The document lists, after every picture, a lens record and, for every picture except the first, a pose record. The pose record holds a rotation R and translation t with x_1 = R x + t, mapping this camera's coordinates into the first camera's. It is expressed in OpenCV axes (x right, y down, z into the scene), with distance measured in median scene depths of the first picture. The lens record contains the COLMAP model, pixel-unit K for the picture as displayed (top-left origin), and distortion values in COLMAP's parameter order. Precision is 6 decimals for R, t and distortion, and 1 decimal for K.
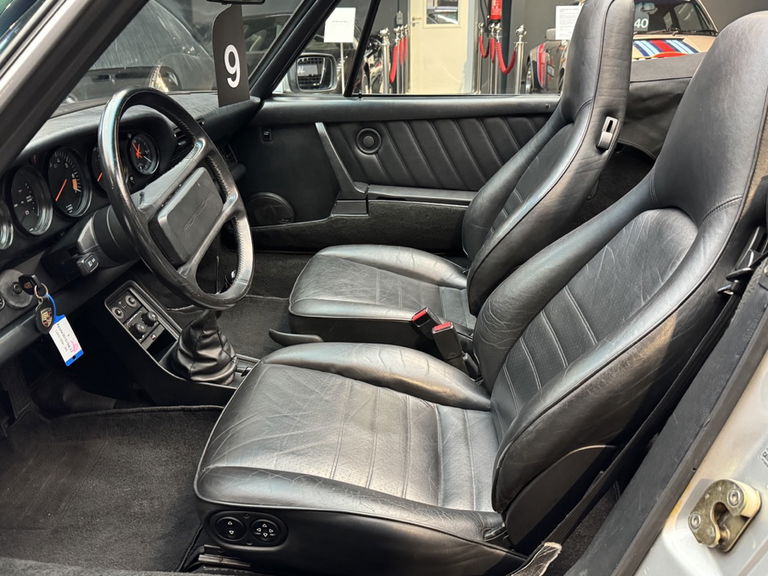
lens RADIAL K [[614.0, 0, 384.0], [0, 614.0, 288.0], [0, 0, 1]] dist [-0.000729, -0.017623]
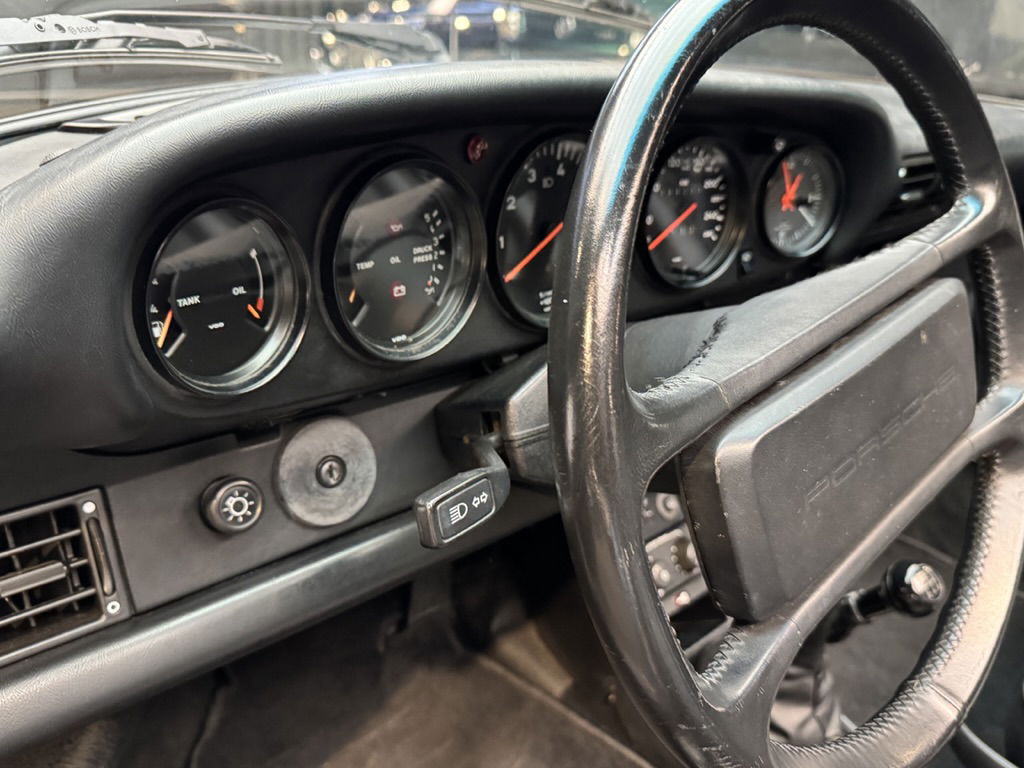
lens RADIAL K [[818.7, 0, 512.0], [0, 818.7, 384.0], [0, 0, 1]] dist [-0.000729, -0.017623]
pose [[0.716429, 0.331536, -0.613852, -0.190026], [-0.334167, 0.935445, 0.115218, -0.123036], [0.612423, 0.122583, 0.780968, 0.563407]]
